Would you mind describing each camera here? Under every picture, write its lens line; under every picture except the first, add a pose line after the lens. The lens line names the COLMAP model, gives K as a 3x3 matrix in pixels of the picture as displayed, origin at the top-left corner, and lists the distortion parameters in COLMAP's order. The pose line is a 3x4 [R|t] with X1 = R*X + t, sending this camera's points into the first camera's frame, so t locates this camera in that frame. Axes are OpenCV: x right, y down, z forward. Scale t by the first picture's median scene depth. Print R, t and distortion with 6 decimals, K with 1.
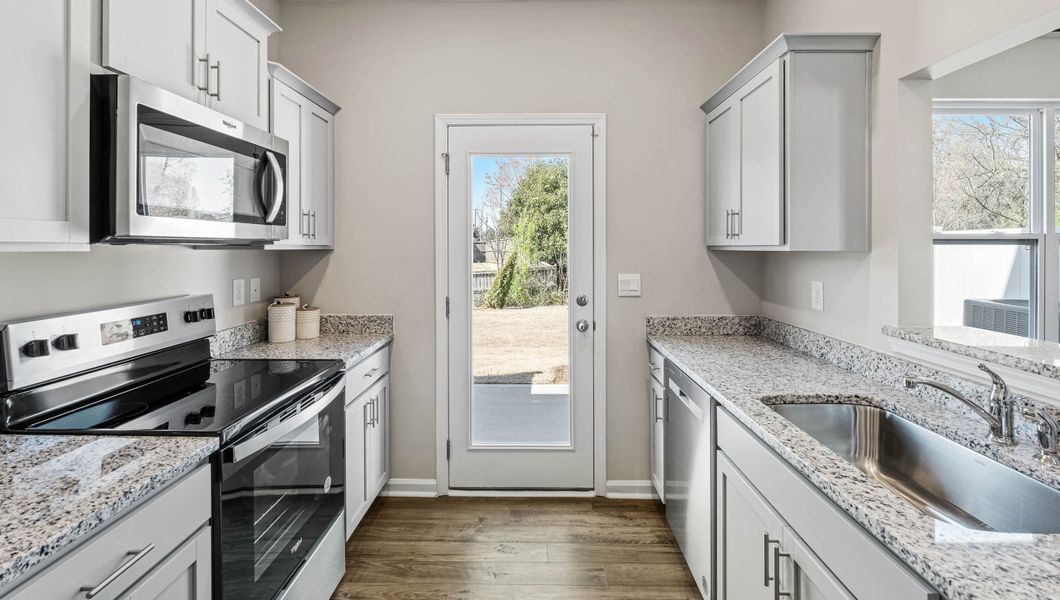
lens RADIAL K [[465.7, 0, 531.2], [0, 465.7, 246.9], [0, 0, 1]] dist [-0.004299, 0.000115]
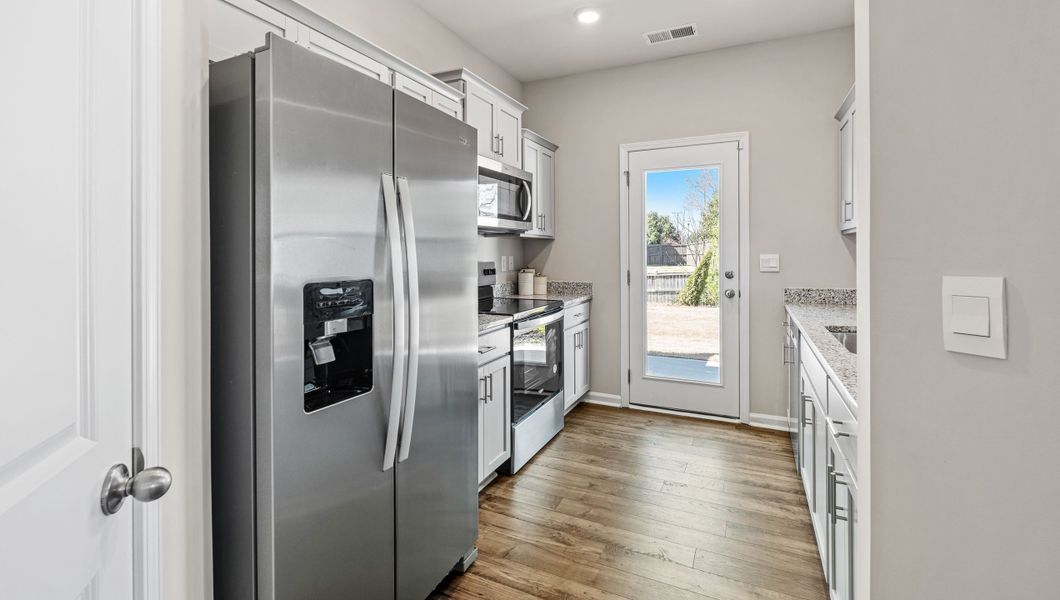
lens RADIAL K [[465.2, 0, 531.7], [0, 465.2, 256.6], [0, 0, 1]] dist [-0.001568, -0.000067]
pose [[0.909937, 0.000036, -0.414746, 0.160973], [0.003612, 0.999961, 0.008011, 0.056893], [0.414730, -0.008788, 0.909902, -0.482359]]
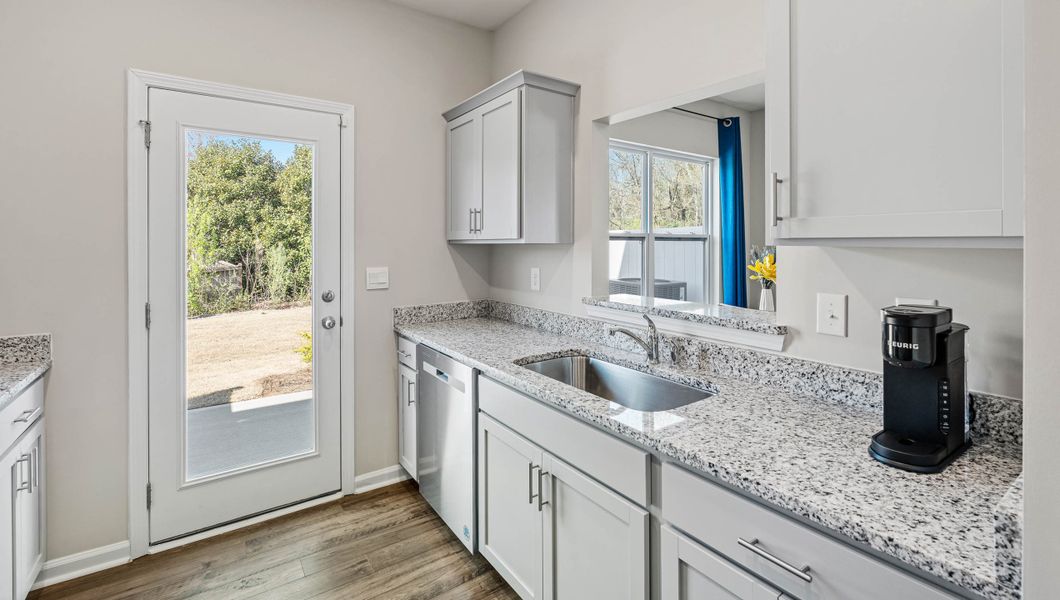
lens RADIAL K [[464.5, 0, 528.7], [0, 464.5, 244.1], [0, 0, 1]] dist [-0.002117, -0.000189]
pose [[0.811066, -0.000248, 0.584955, -0.127228], [-0.000032, 1.000000, 0.000468, 0.007488], [-0.584955, -0.000398, 0.811066, -0.017996]]
